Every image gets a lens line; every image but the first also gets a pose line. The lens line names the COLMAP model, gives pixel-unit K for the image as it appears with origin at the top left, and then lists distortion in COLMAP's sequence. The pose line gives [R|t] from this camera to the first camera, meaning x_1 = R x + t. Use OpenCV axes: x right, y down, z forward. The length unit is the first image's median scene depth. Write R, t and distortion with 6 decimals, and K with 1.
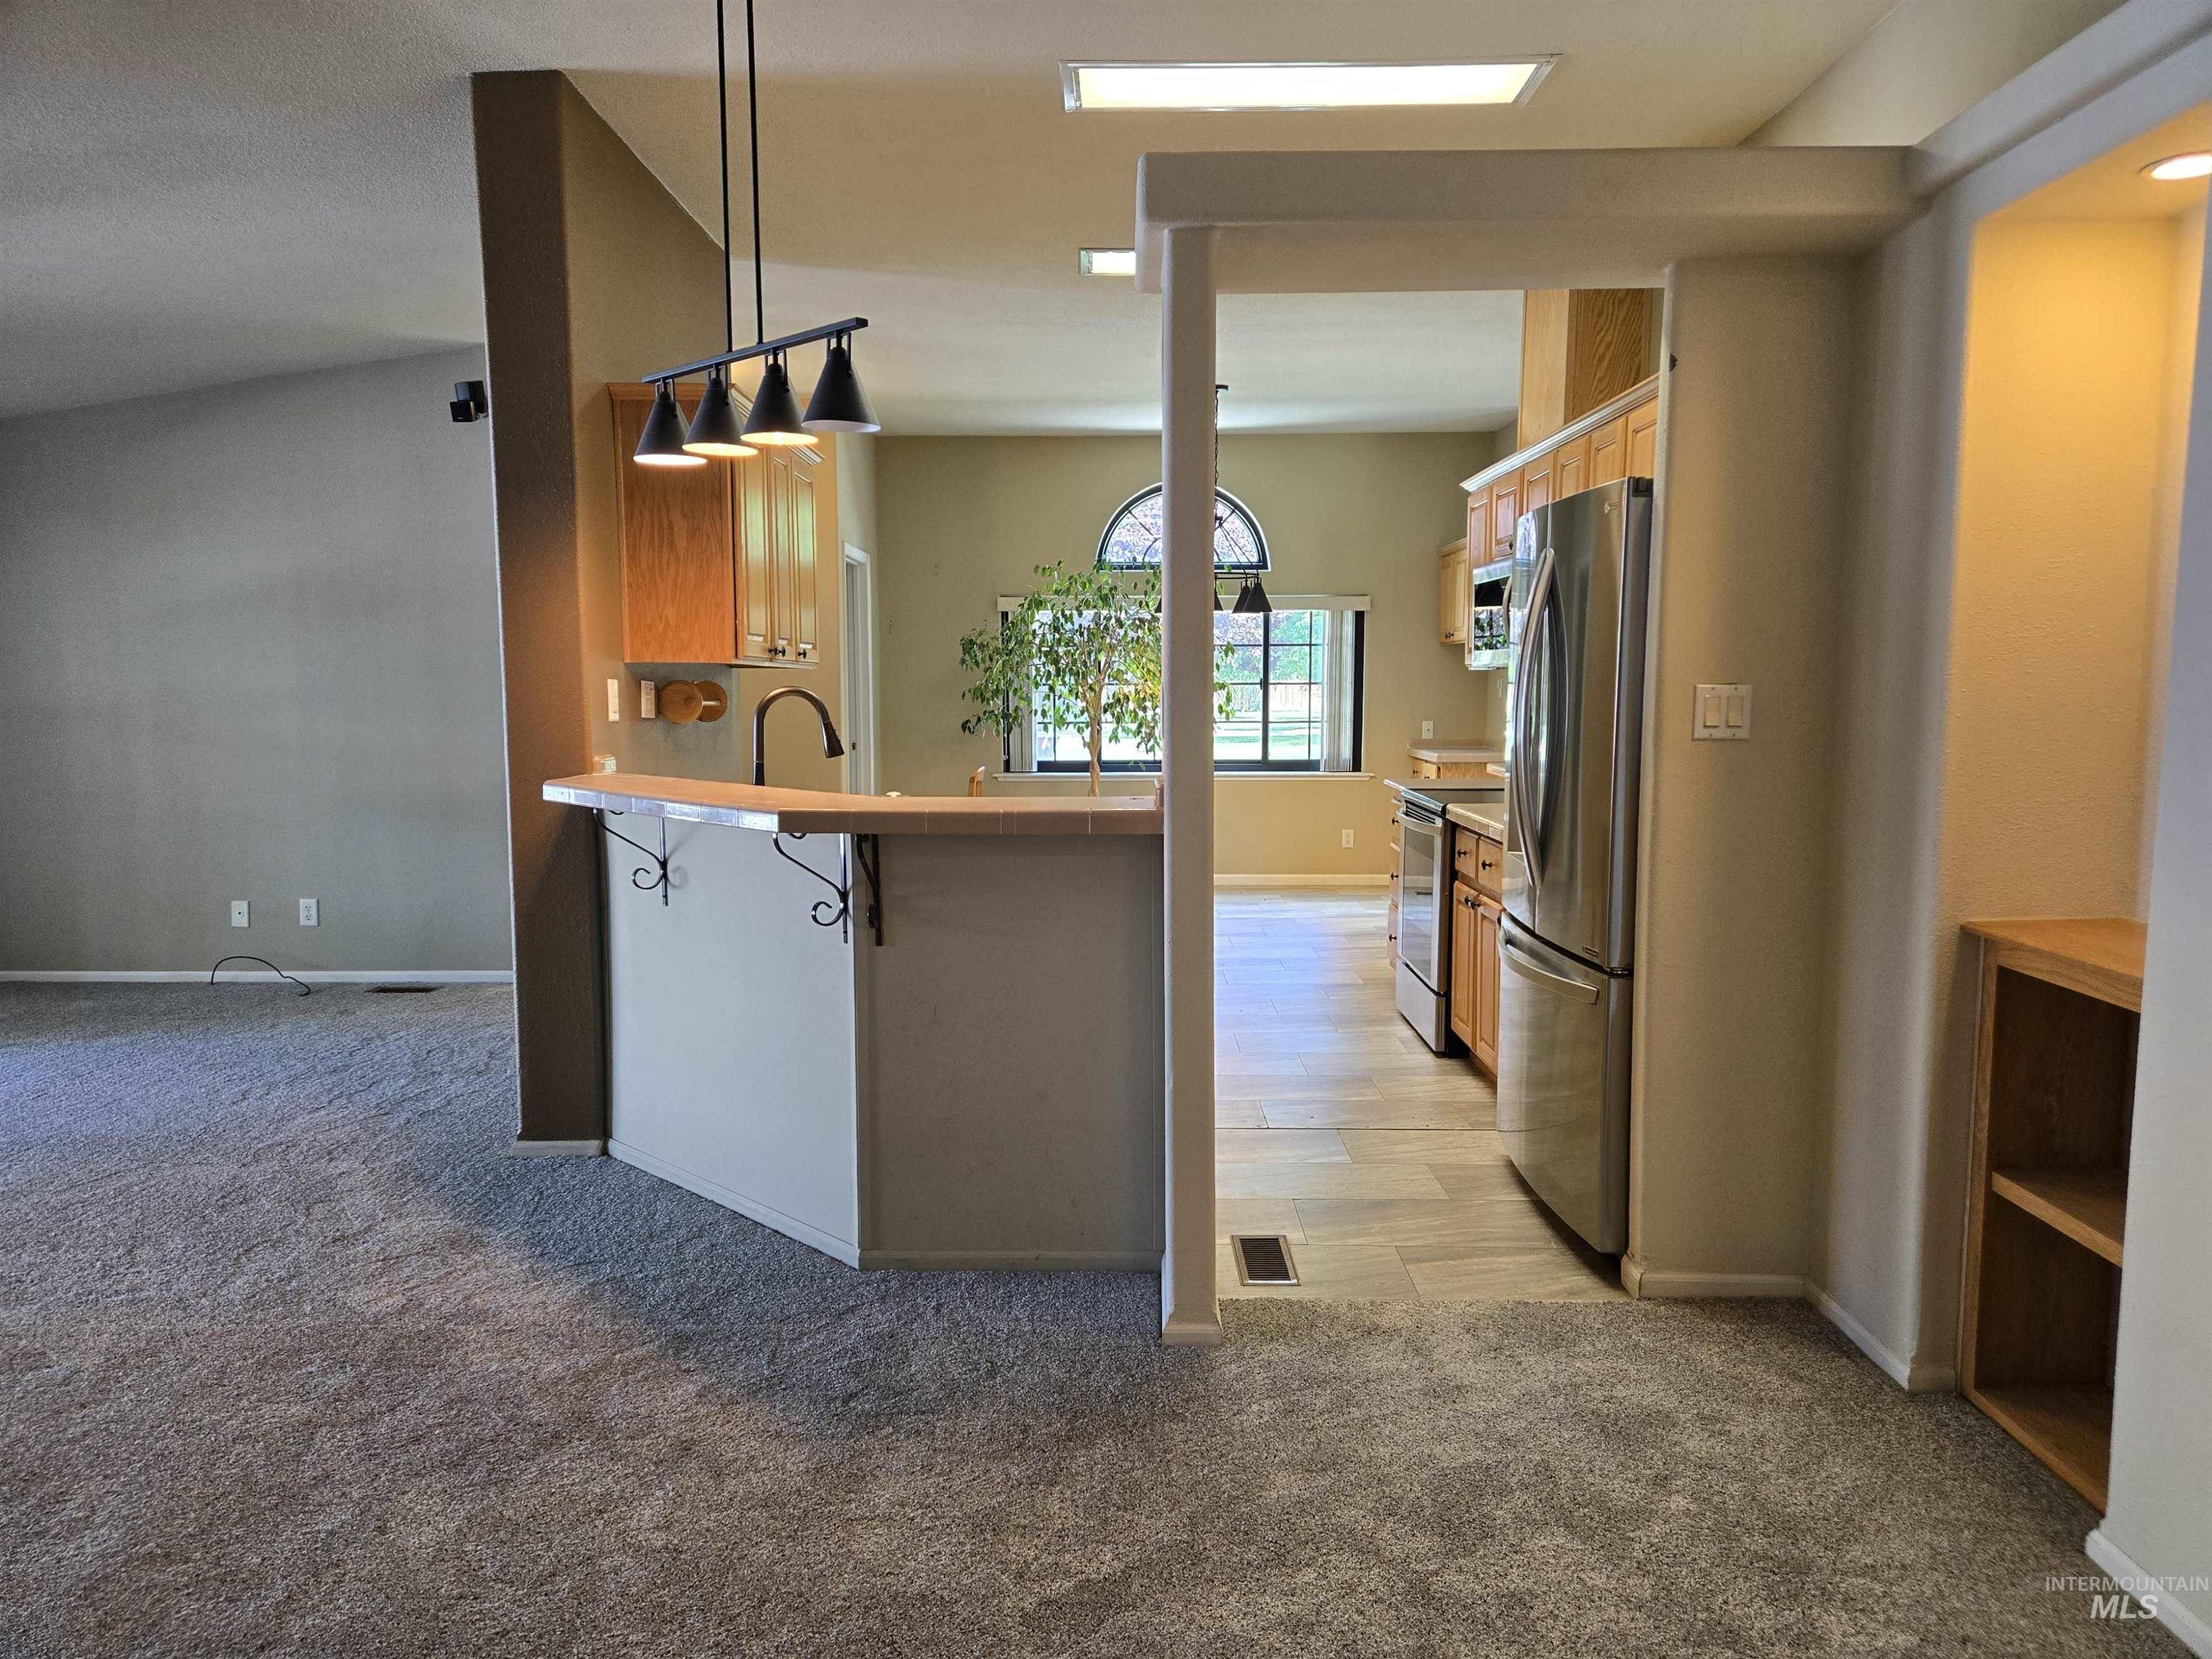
lens RADIAL K [[1473.0, 0, 1099.2], [0, 1473.0, 832.4], [0, 0, 1]] dist [0.073954, -0.057105]
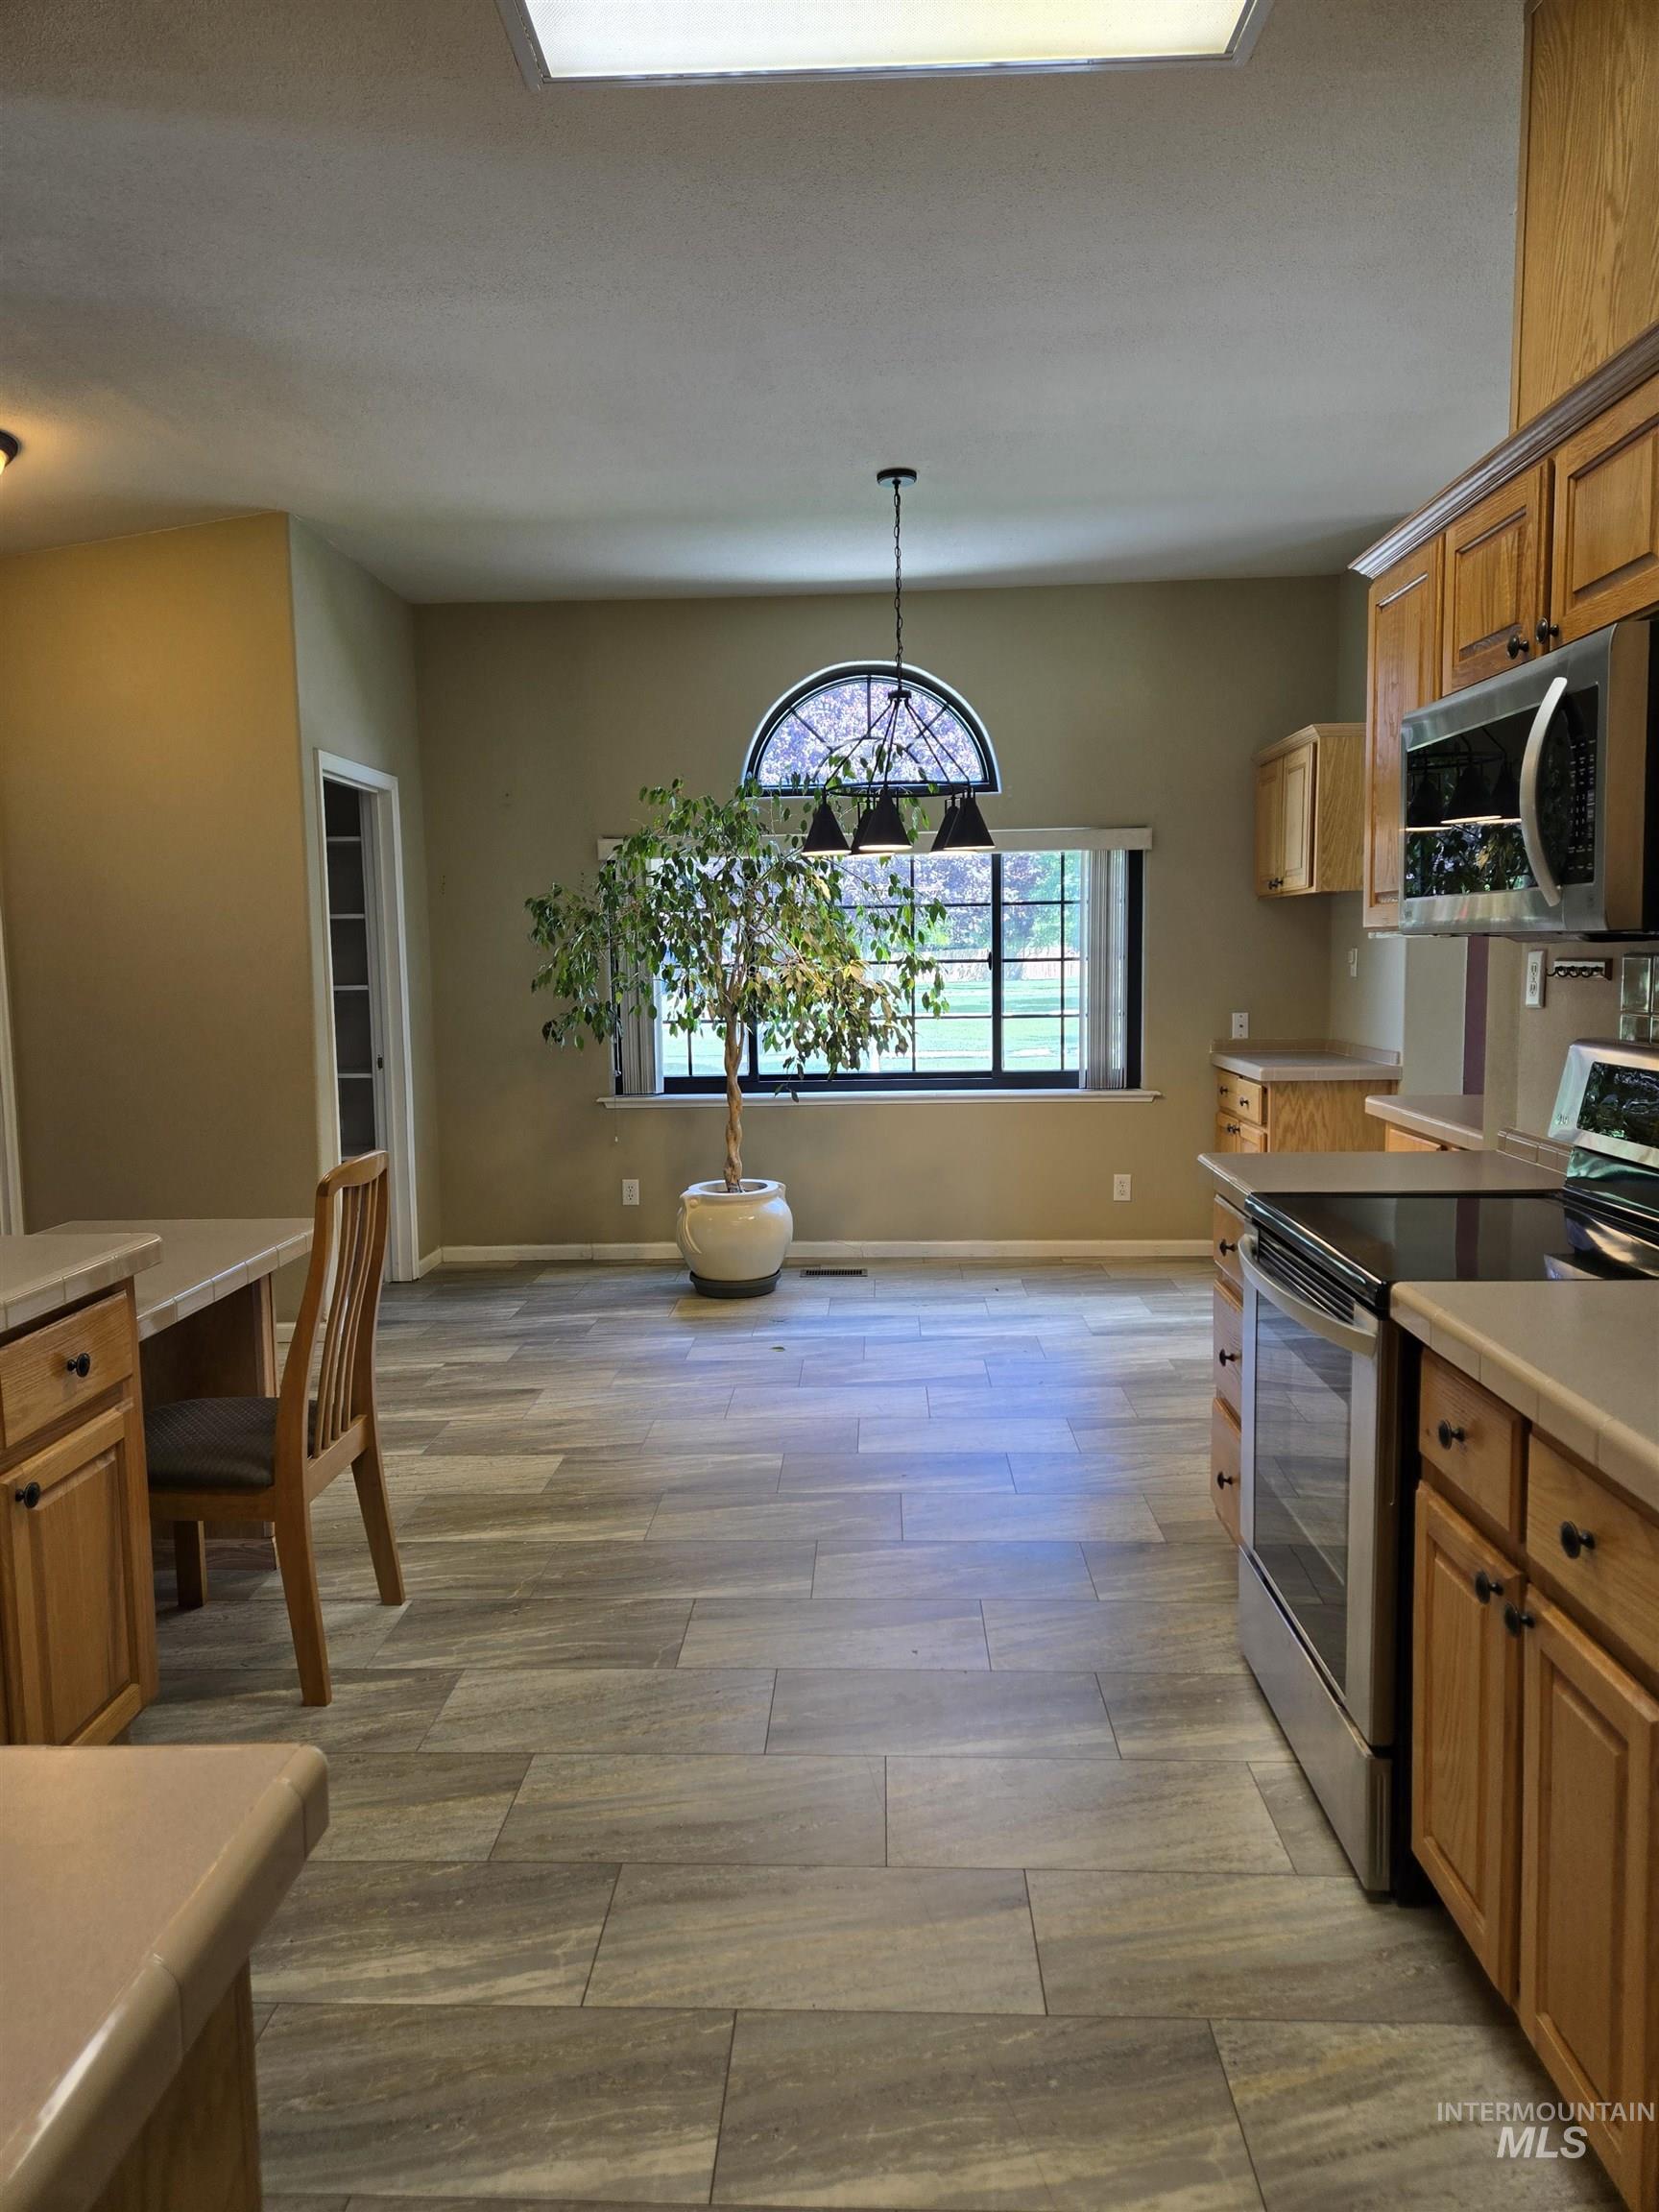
lens RADIAL K [[1473.0, 0, 821.3], [0, 1473.0, 1091.9], [0, 0, 1]] dist [0.073954, -0.057105]
pose [[0.999498, -0.012957, -0.028907, 0.052396], [0.012808, 0.999904, -0.005348, -0.038655], [0.028973, 0.004975, 0.999568, 0.327739]]
